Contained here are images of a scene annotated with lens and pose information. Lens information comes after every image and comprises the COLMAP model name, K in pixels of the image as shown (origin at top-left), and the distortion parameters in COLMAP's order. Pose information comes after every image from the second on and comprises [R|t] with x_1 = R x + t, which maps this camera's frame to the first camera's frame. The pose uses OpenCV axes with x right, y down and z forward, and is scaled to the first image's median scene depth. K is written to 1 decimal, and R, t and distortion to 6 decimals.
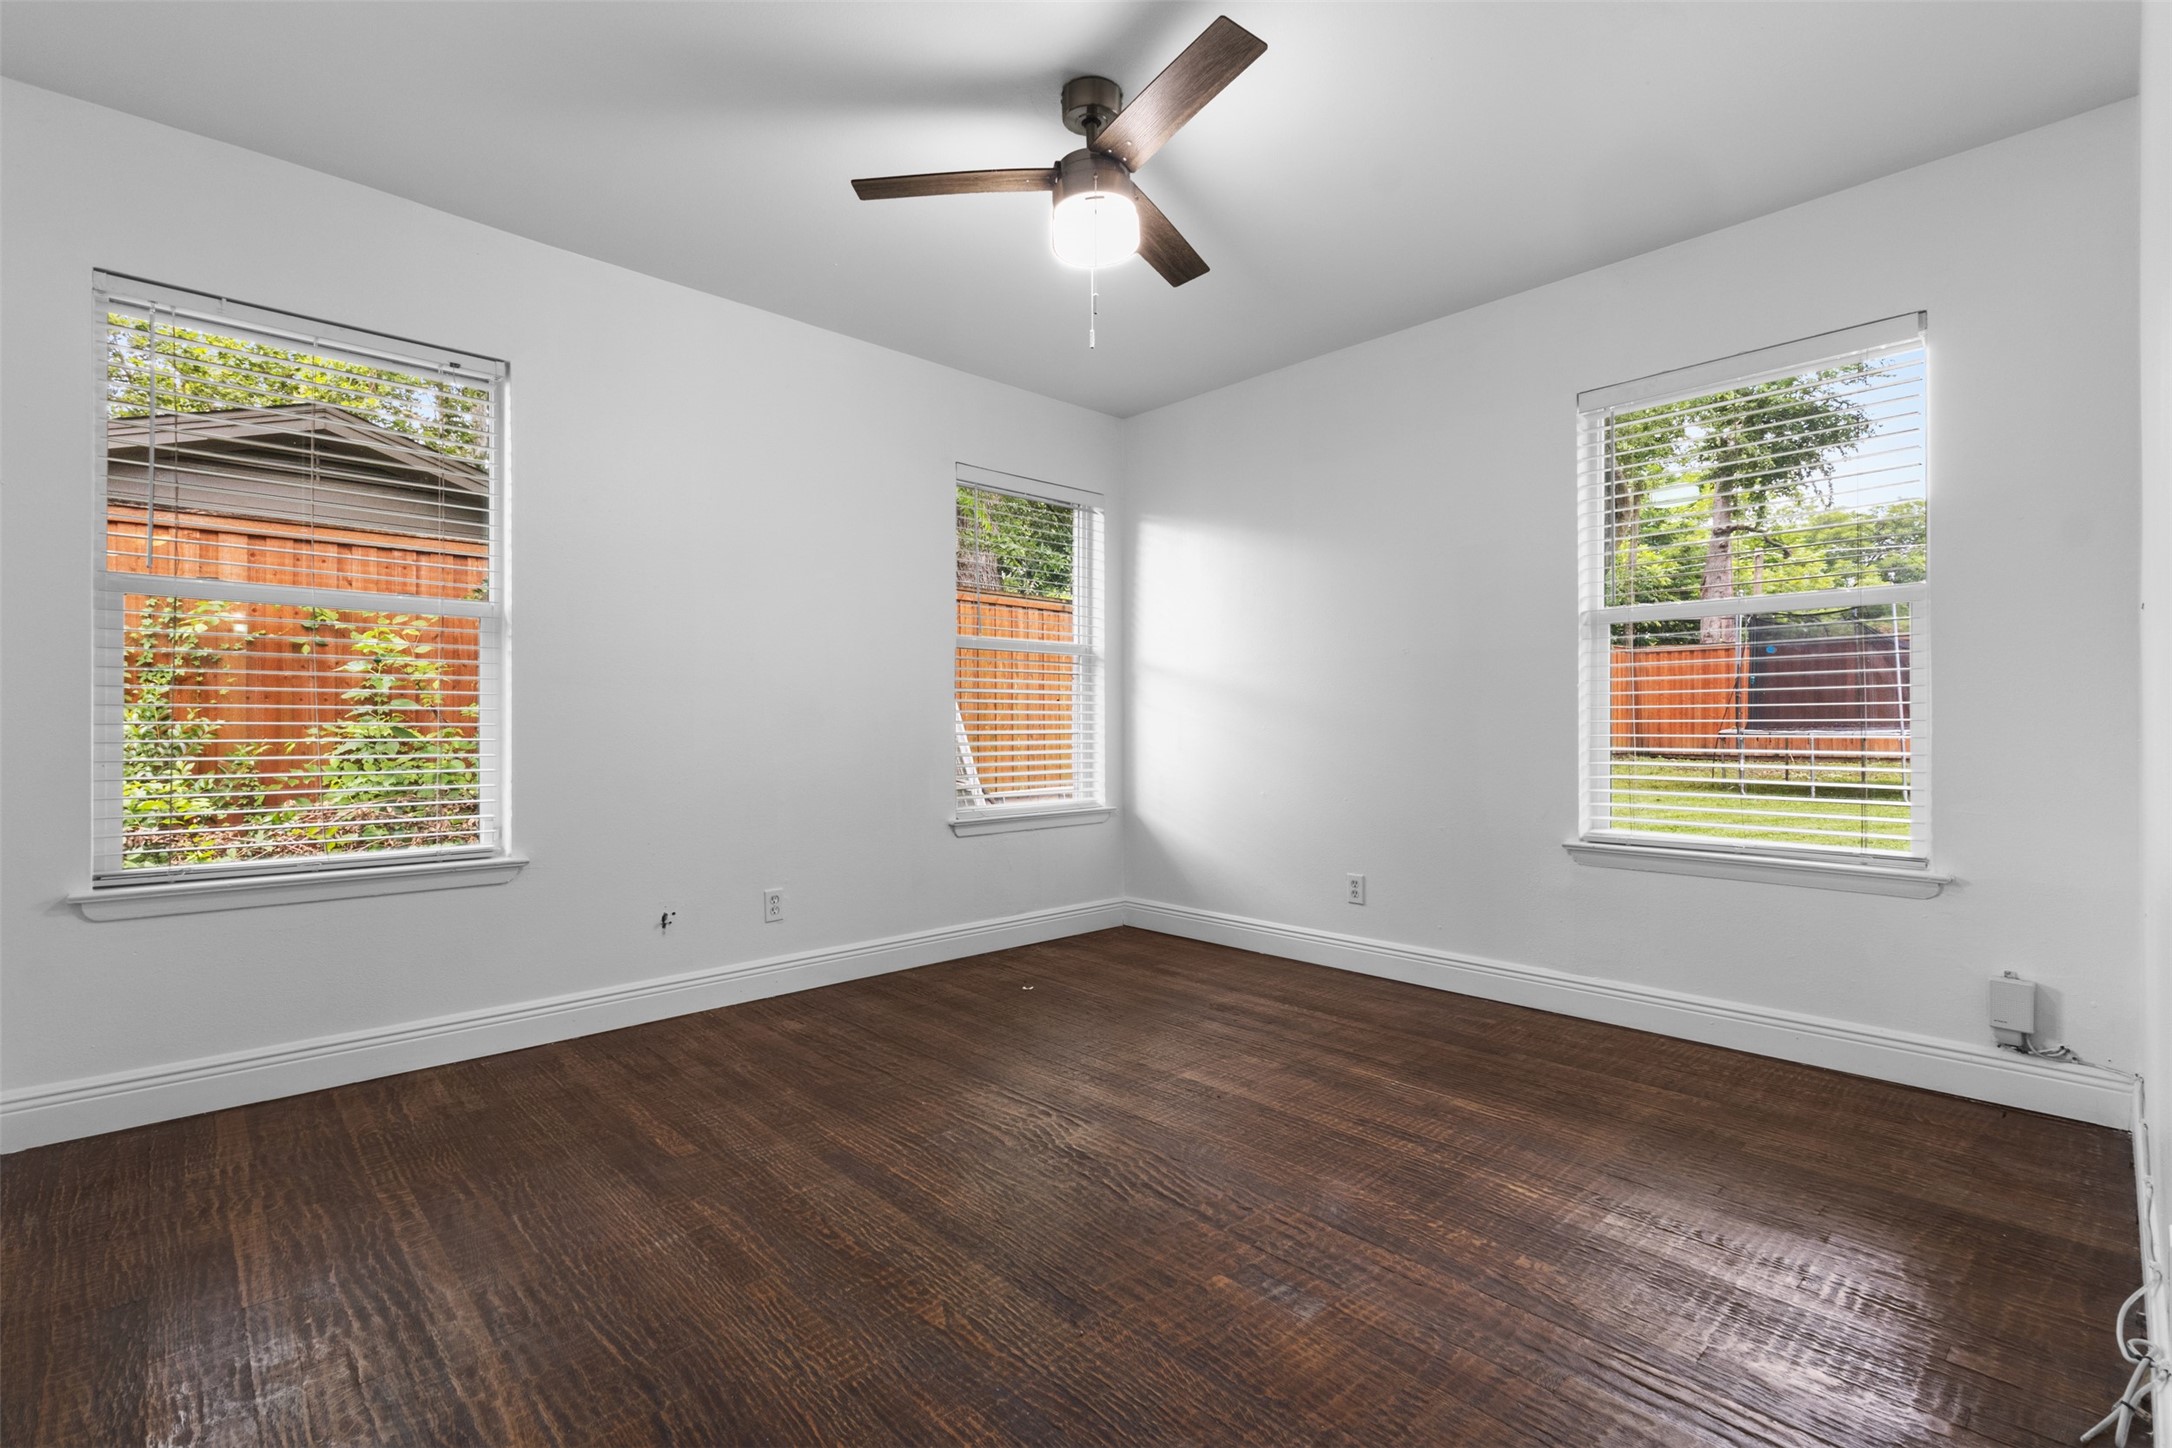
lens RADIAL K [[1003.3, 0, 1088.7], [0, 1003.3, 718.2], [0, 0, 1]] dist [0.000424, 0.001512]
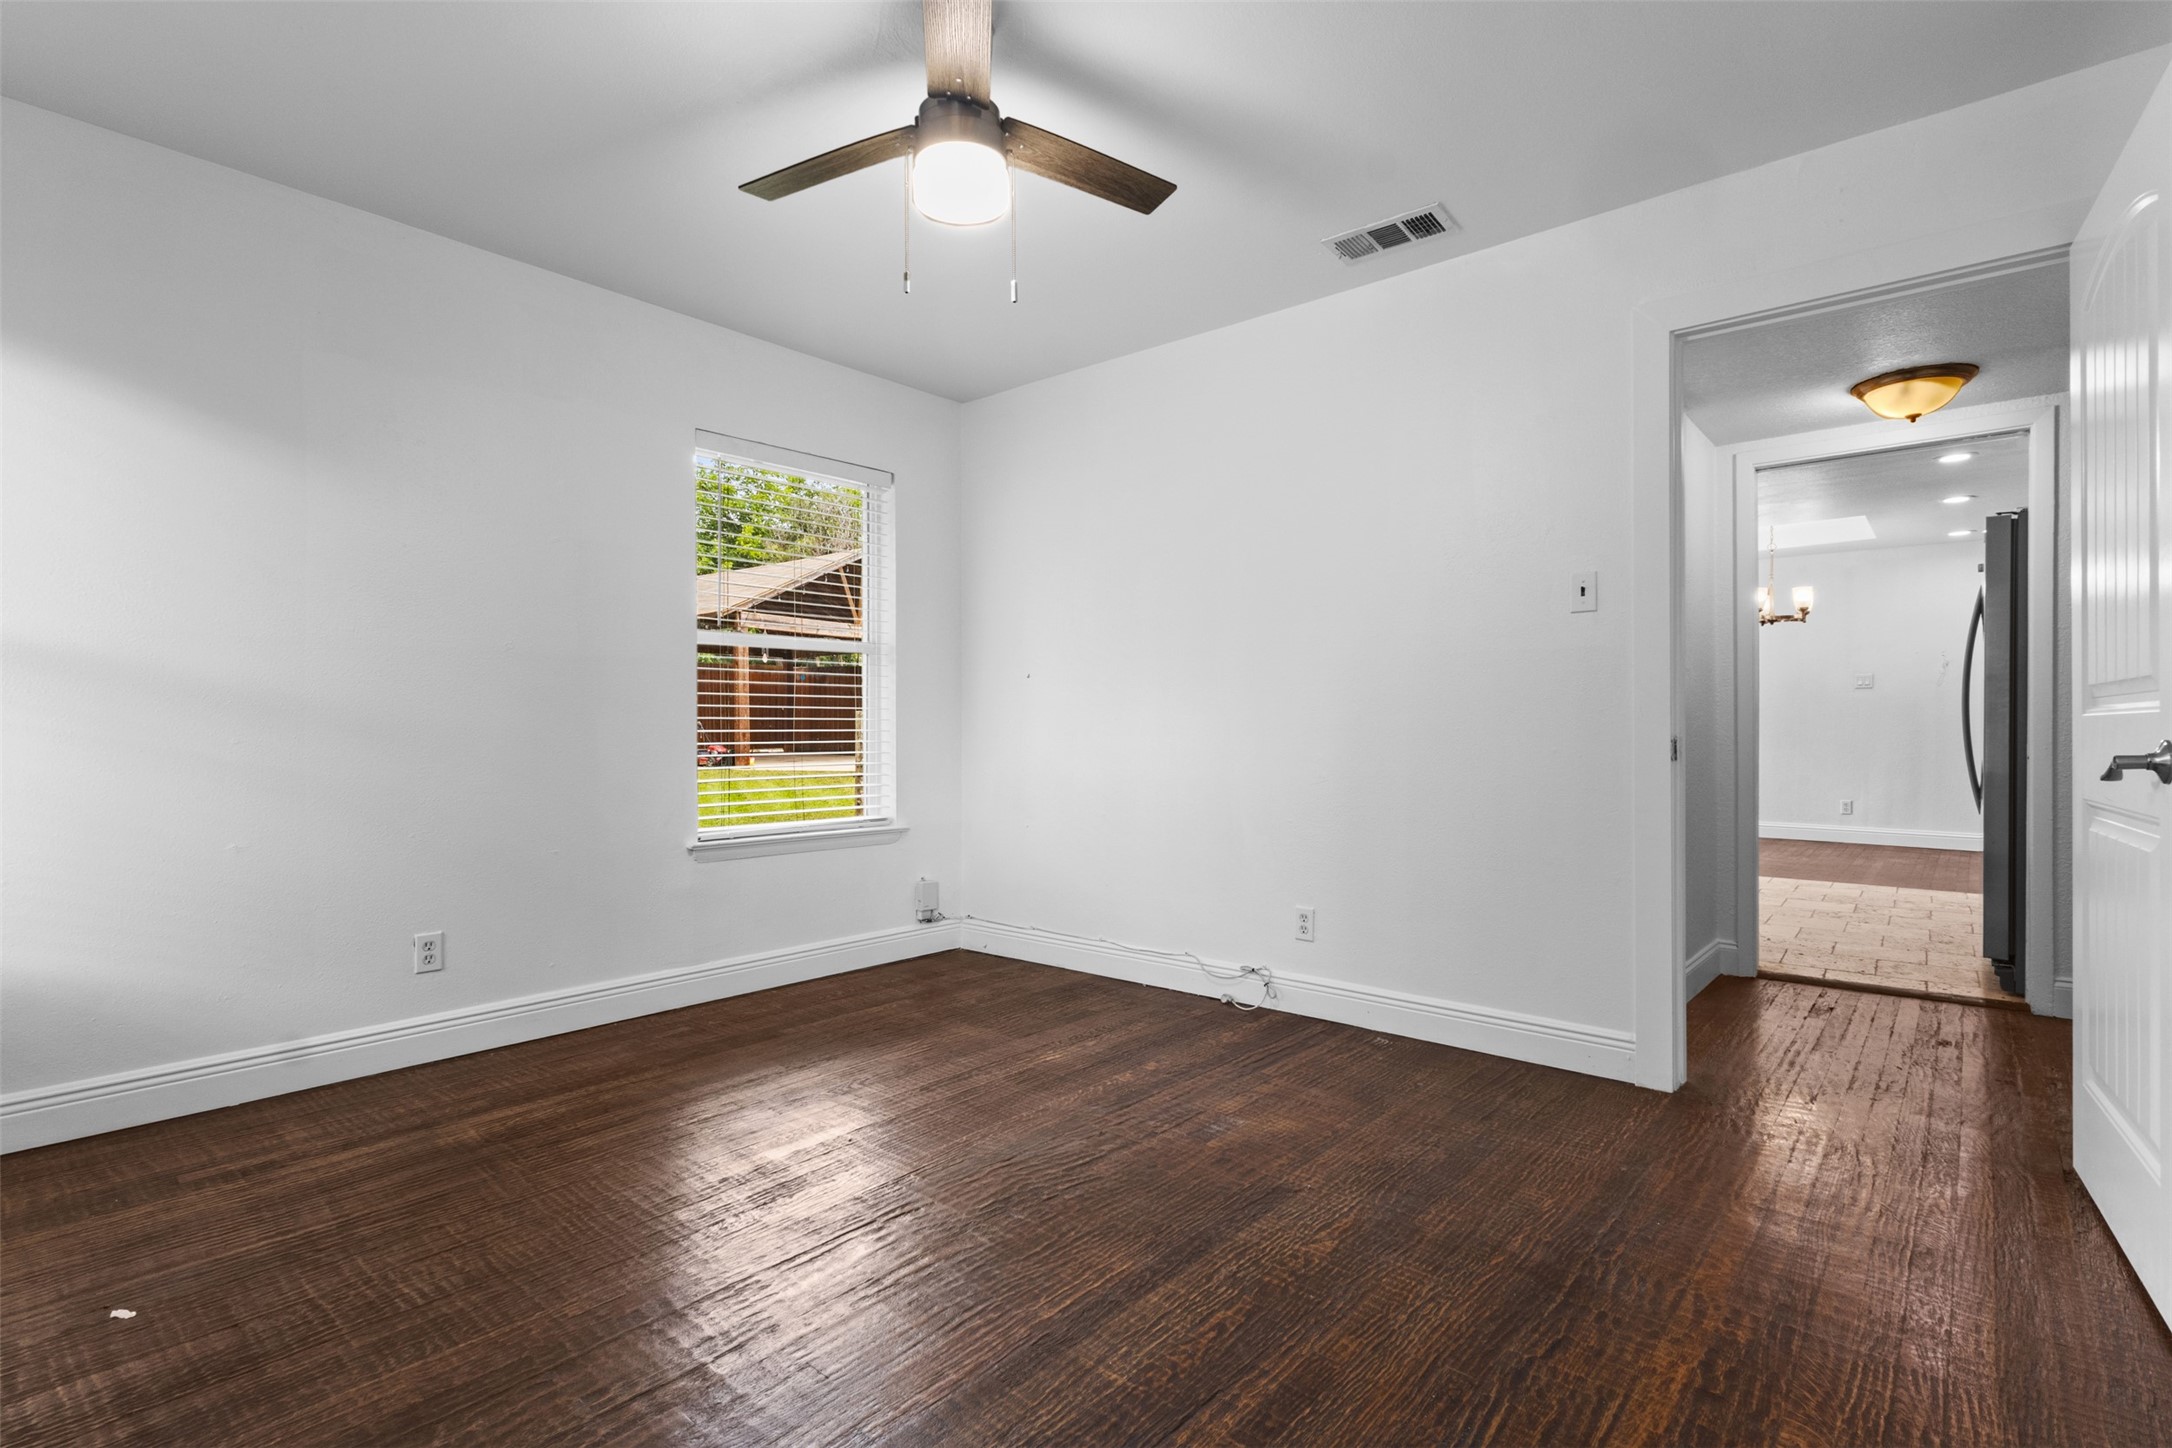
lens RADIAL K [[1003.3, 0, 1088.6], [0, 1003.3, 733.1], [0, 0, 1]] dist [0.000424, 0.001512]
pose [[-0.101300, -0.001611, 0.994855, -0.770332], [-0.006016, 0.999981, 0.001007, 0.001825], [-0.994838, -0.005883, -0.101308, 0.838974]]
